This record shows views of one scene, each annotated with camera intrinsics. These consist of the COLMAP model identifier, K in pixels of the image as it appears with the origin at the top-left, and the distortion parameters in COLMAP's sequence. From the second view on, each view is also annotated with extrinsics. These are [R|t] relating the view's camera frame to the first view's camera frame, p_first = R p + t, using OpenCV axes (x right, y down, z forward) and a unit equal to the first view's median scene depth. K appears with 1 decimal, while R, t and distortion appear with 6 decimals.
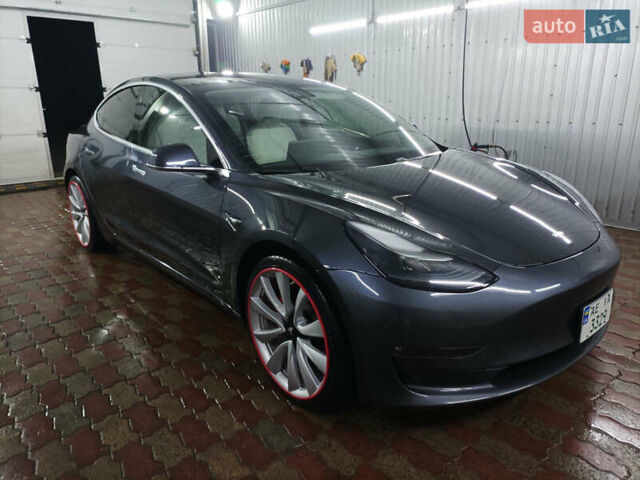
lens RADIAL K [[475.4, 0, 320.0], [0, 475.4, 240.0], [0, 0, 1]] dist [0.009960, 0.002332]
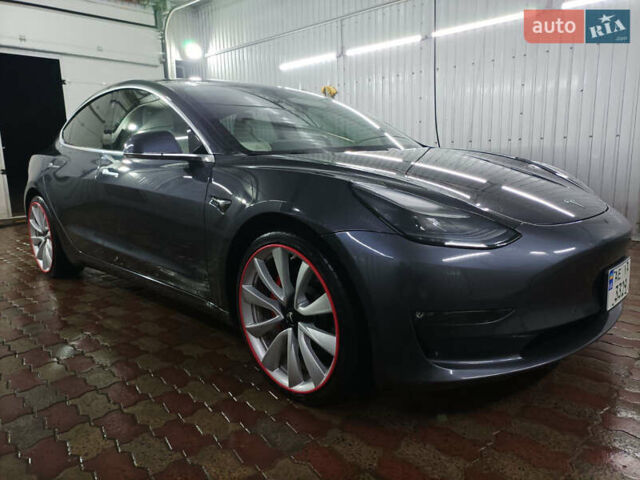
lens RADIAL K [[475.4, 0, 320.0], [0, 475.4, 240.0], [0, 0, 1]] dist [0.009960, 0.002332]
pose [[0.997054, -0.028073, 0.071376, -0.047779], [0.035813, 0.993333, -0.109572, 0.108550], [-0.067824, 0.111806, 0.991413, 0.071533]]
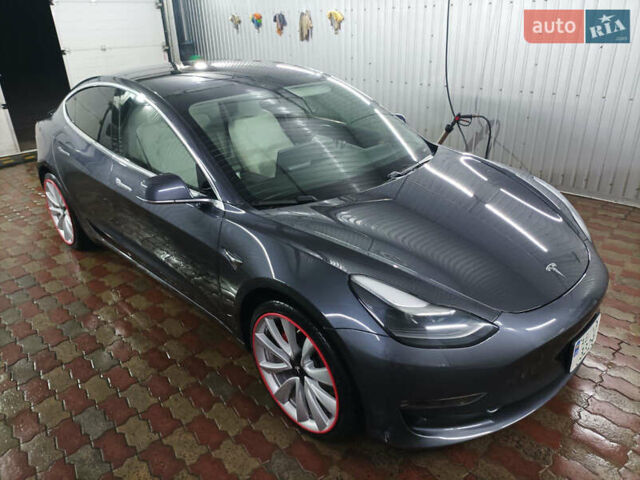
lens RADIAL K [[475.4, 0, 320.0], [0, 475.4, 240.0], [0, 0, 1]] dist [0.009960, 0.002332]
pose [[0.997819, -0.046451, 0.046894, -0.035502], [0.039624, 0.989742, 0.137265, -0.167005], [-0.052789, -0.135107, 0.989424, 0.005706]]
